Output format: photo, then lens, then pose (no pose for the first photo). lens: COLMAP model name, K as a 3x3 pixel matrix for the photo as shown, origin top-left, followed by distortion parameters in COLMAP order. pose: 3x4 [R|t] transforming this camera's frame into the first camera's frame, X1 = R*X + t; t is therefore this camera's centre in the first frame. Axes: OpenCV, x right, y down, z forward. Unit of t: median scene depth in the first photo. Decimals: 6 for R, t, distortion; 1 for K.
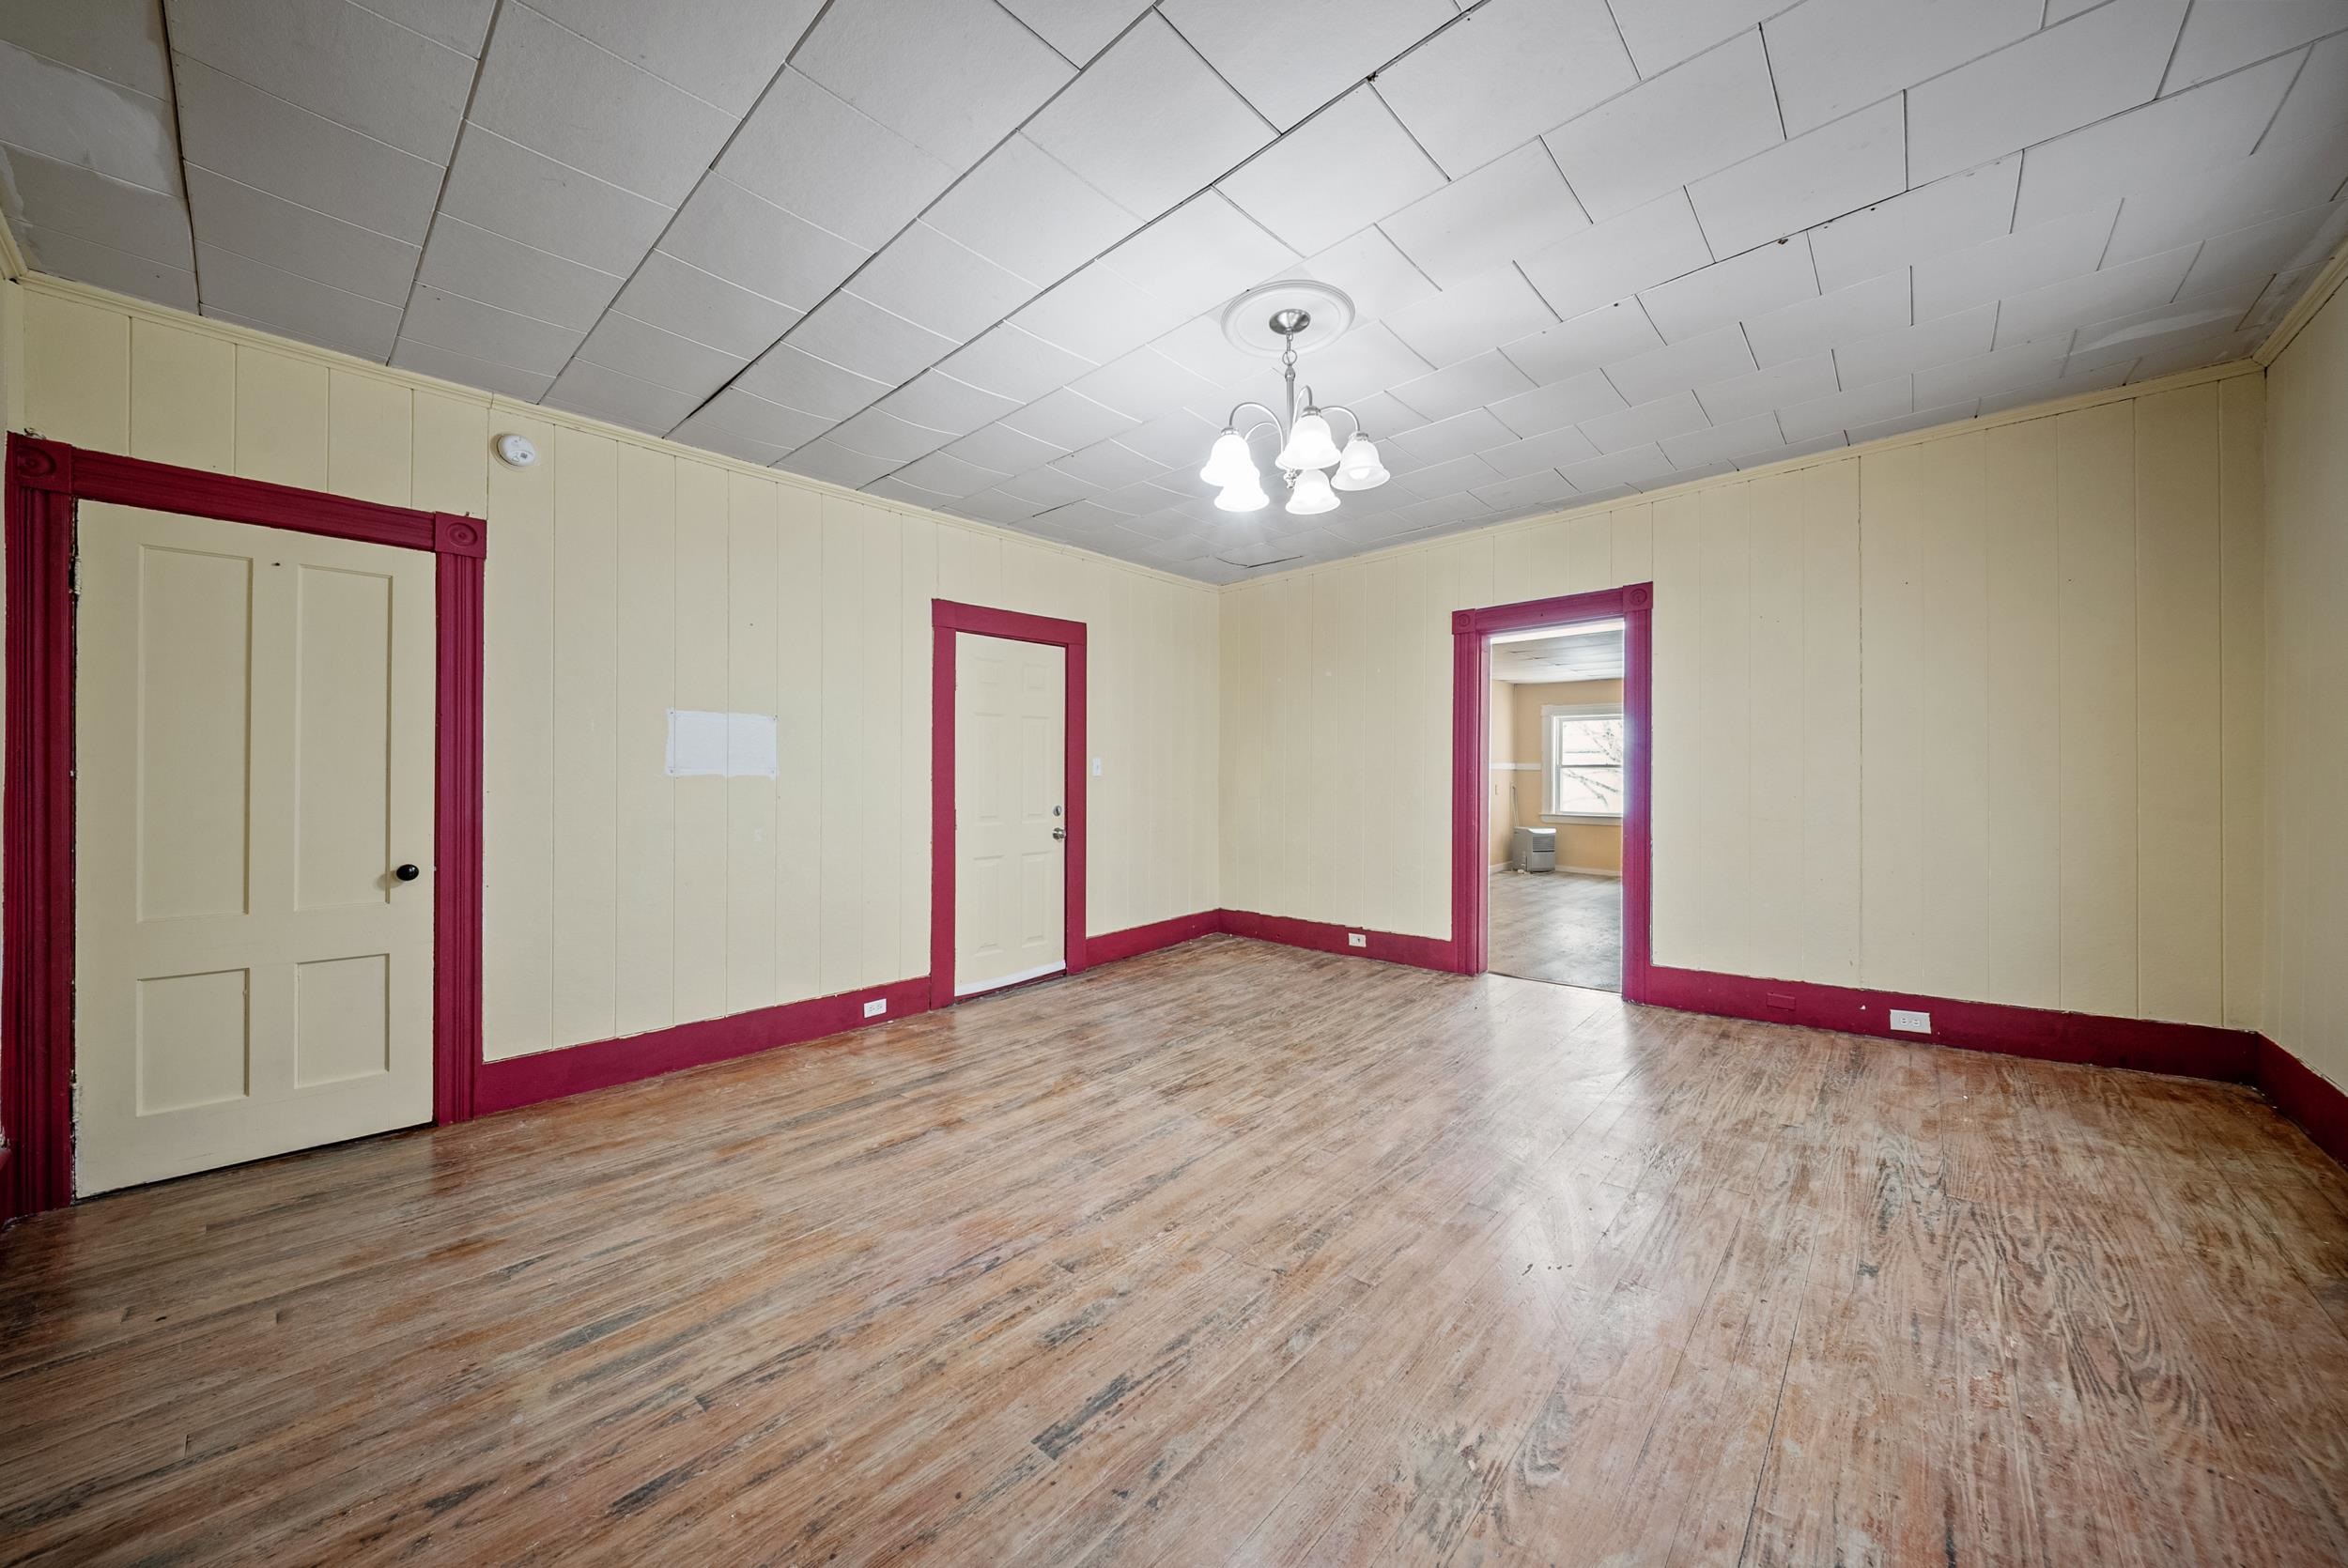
lens RADIAL K [[831.9, 0, 1174.0], [0, 831.9, 784.0], [0, 0, 1]] dist [0.010871, -0.002736]
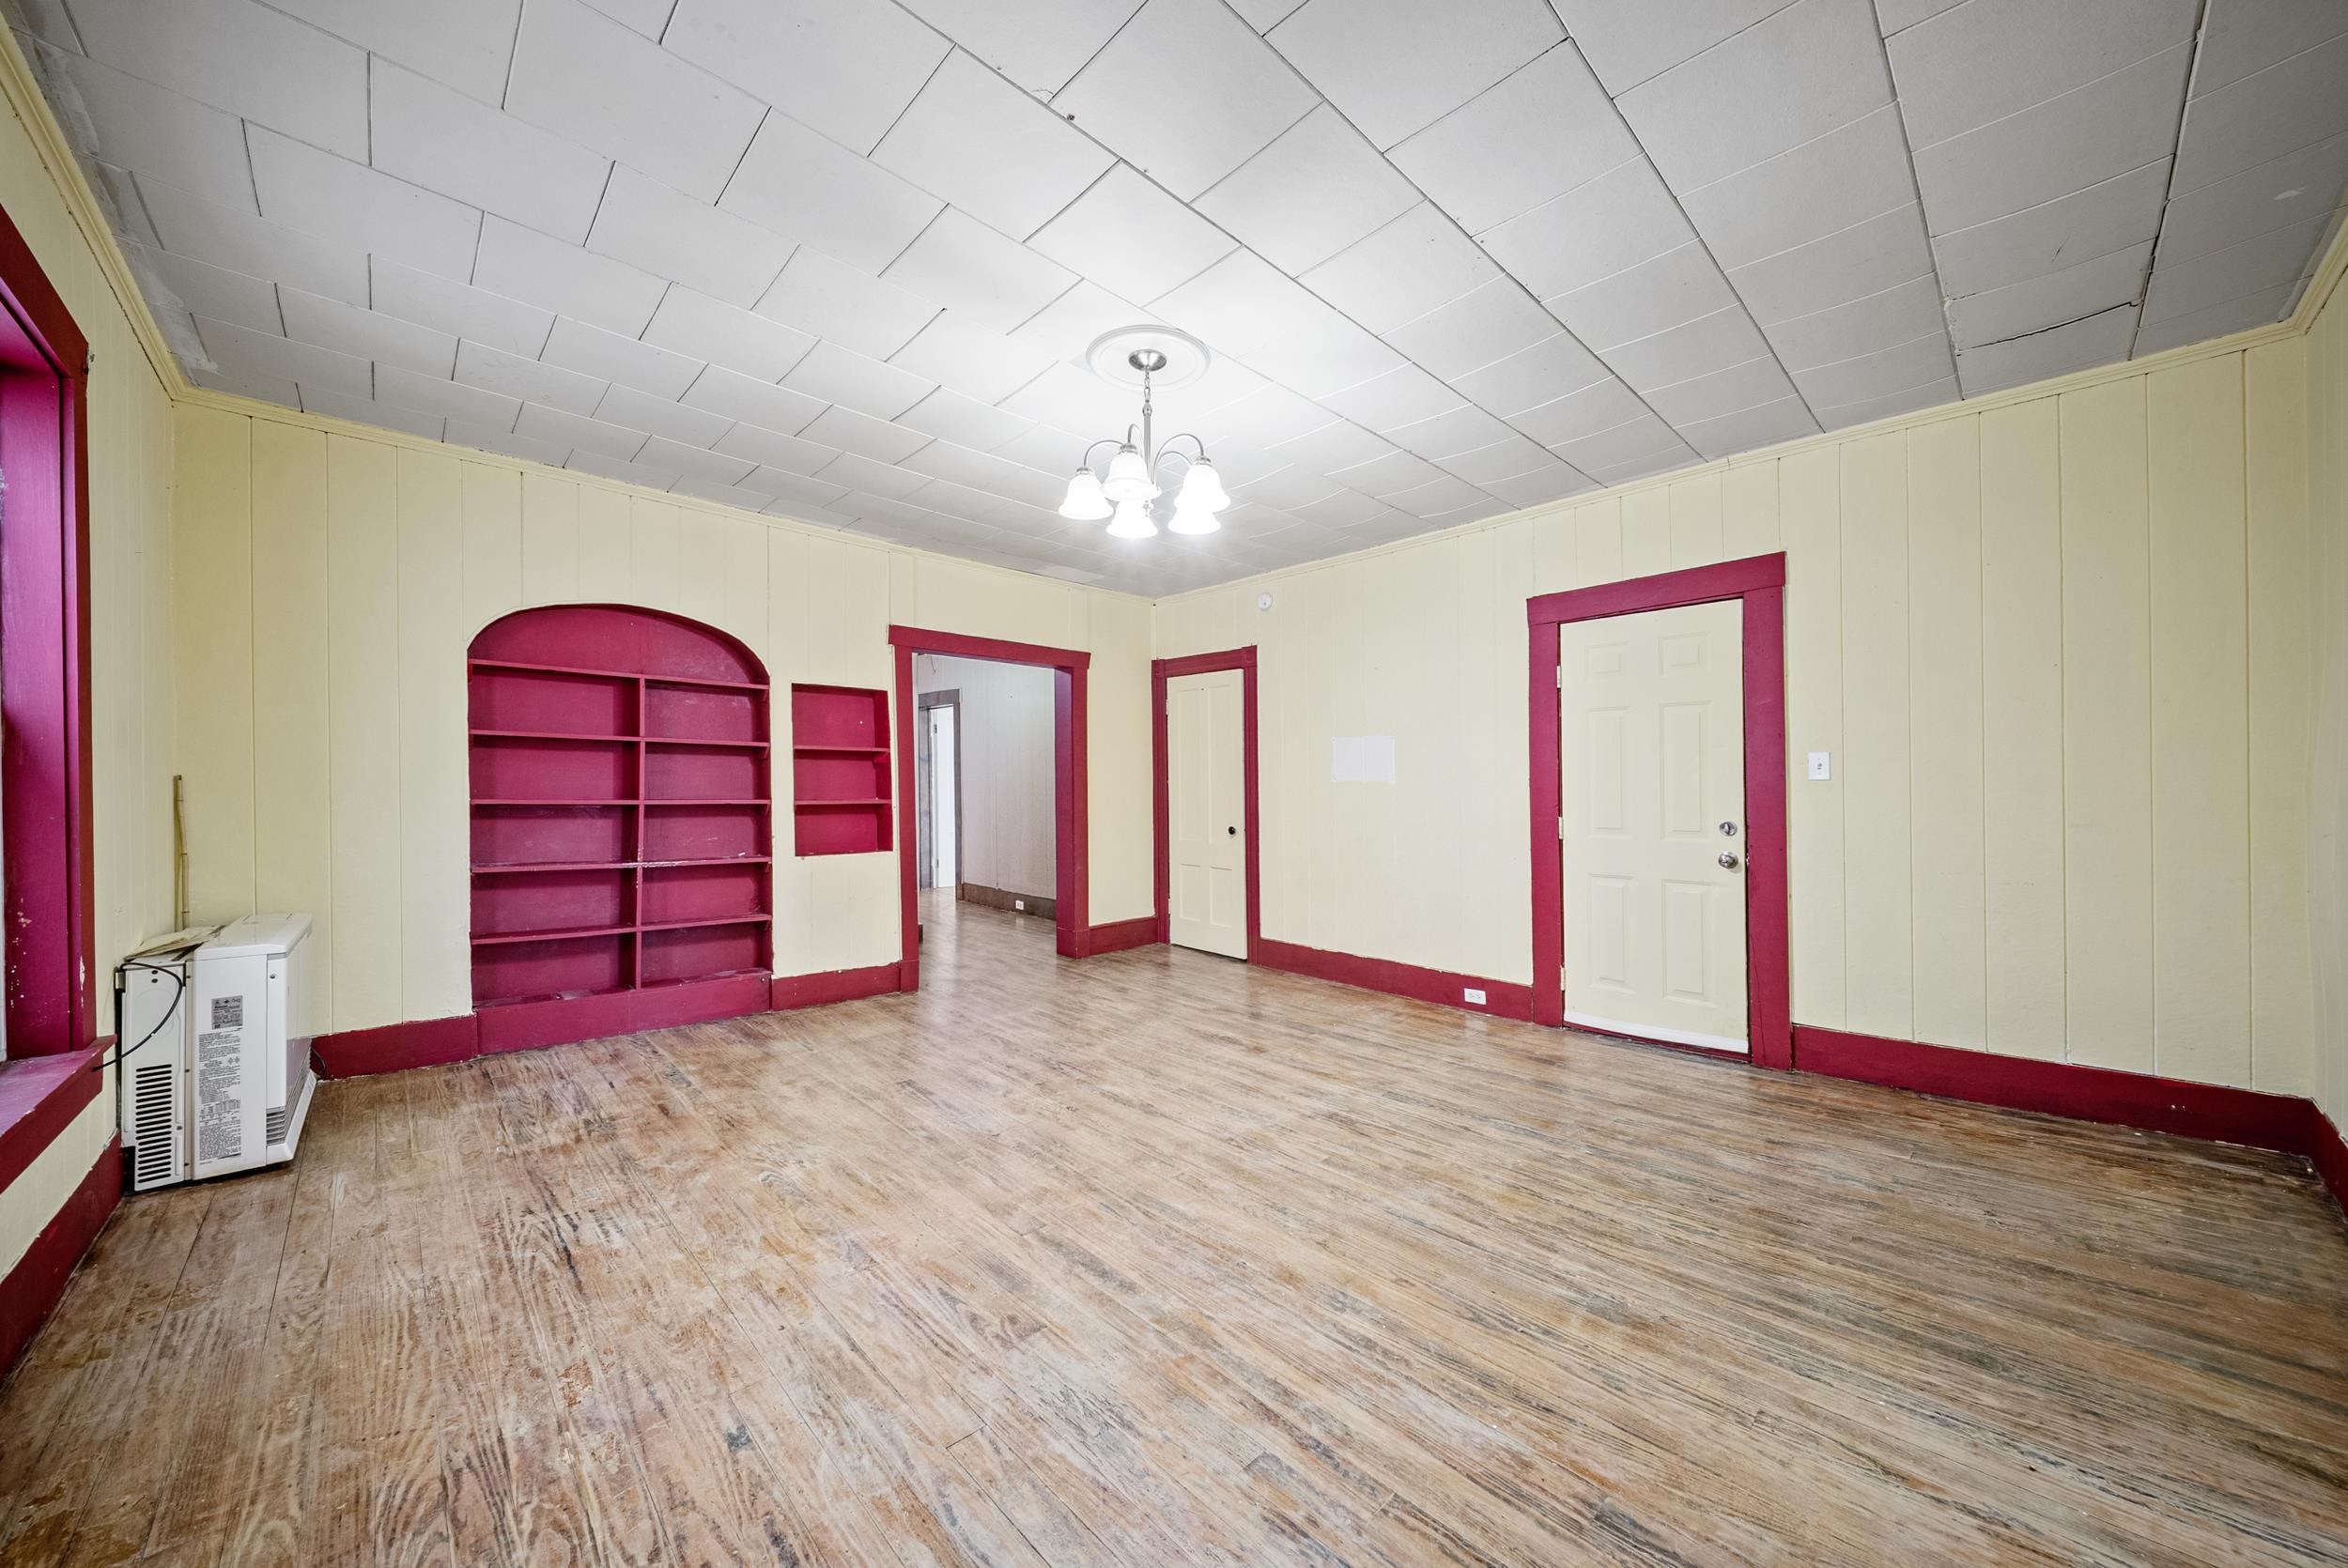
lens RADIAL K [[831.9, 0, 1174.0], [0, 831.9, 784.0], [0, 0, 1]] dist [0.010871, -0.002736]
pose [[-0.079360, 0.006104, -0.996827, 1.036342], [-0.003254, 0.999974, 0.006382, -0.015540], [0.996841, 0.003751, -0.079338, 0.970166]]
